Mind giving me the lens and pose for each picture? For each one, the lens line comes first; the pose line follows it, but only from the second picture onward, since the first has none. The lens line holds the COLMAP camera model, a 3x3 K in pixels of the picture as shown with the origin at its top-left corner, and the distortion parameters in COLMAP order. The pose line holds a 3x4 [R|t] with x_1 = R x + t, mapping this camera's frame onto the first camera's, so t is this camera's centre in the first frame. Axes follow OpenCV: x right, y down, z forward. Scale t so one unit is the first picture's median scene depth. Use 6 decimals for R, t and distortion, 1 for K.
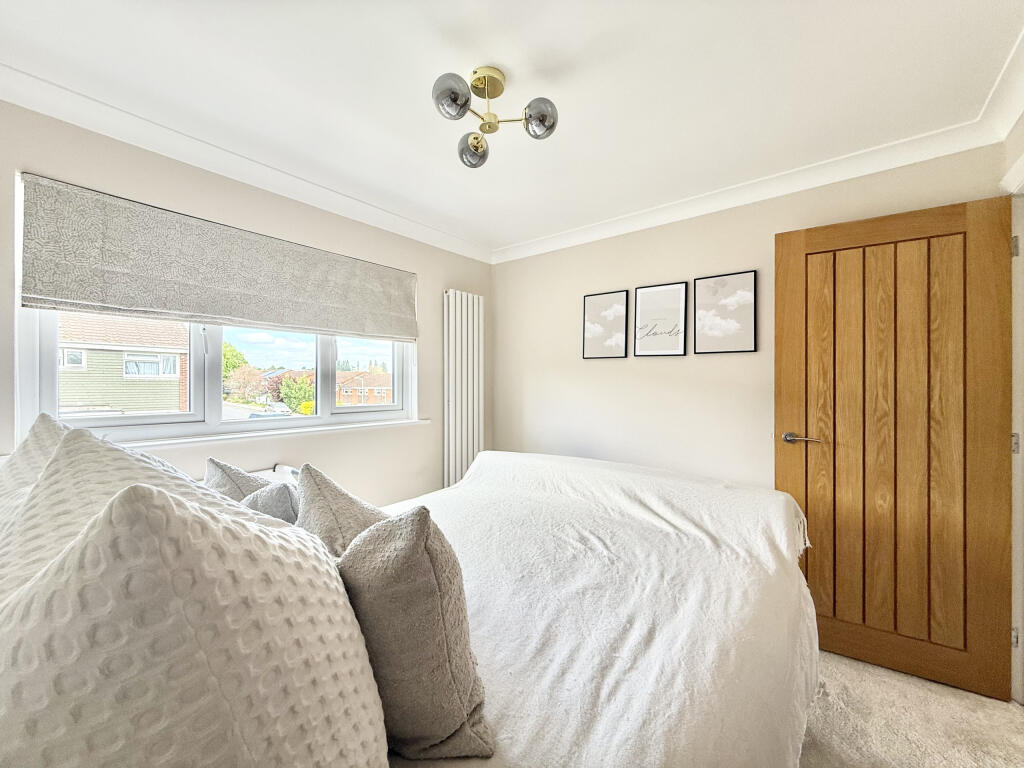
lens RADIAL K [[407.7, 0, 512.1], [0, 407.7, 381.3], [0, 0, 1]] dist [0.002833, 0.000331]
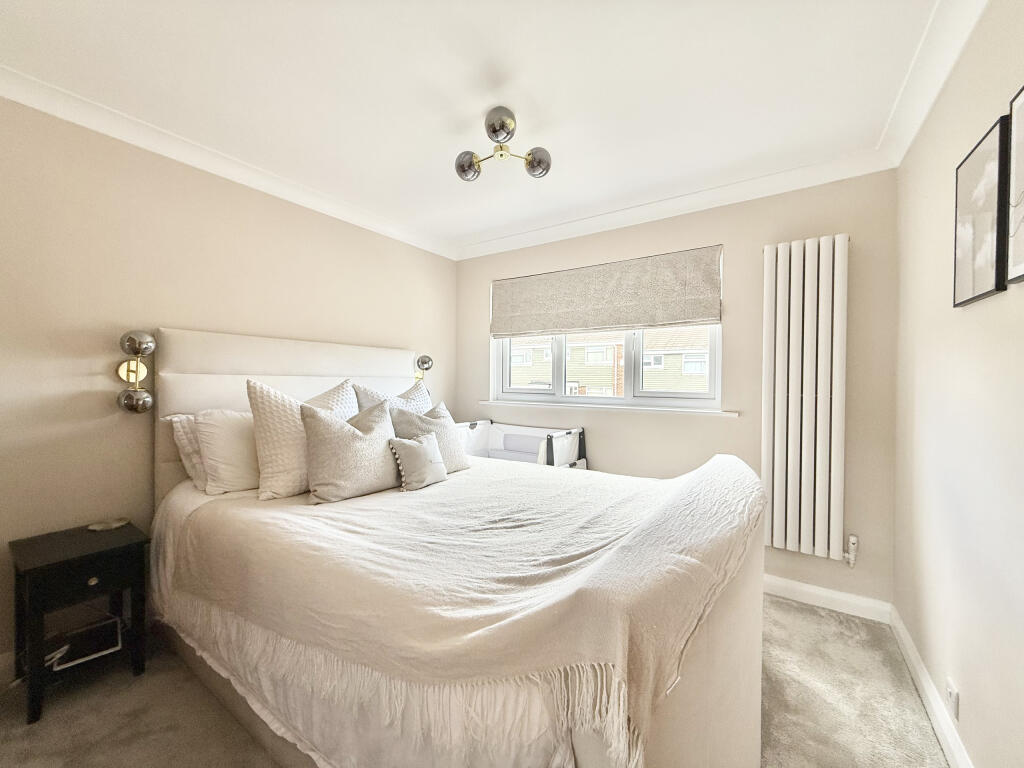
lens RADIAL K [[407.7, 0, 511.3], [0, 407.7, 386.1], [0, 0, 1]] dist [0.002833, 0.000331]
pose [[0.081044, 0.018998, -0.996529, 1.127018], [-0.000140, 0.999819, 0.019050, 0.044610], [0.996711, -0.001404, 0.081032, 0.891590]]
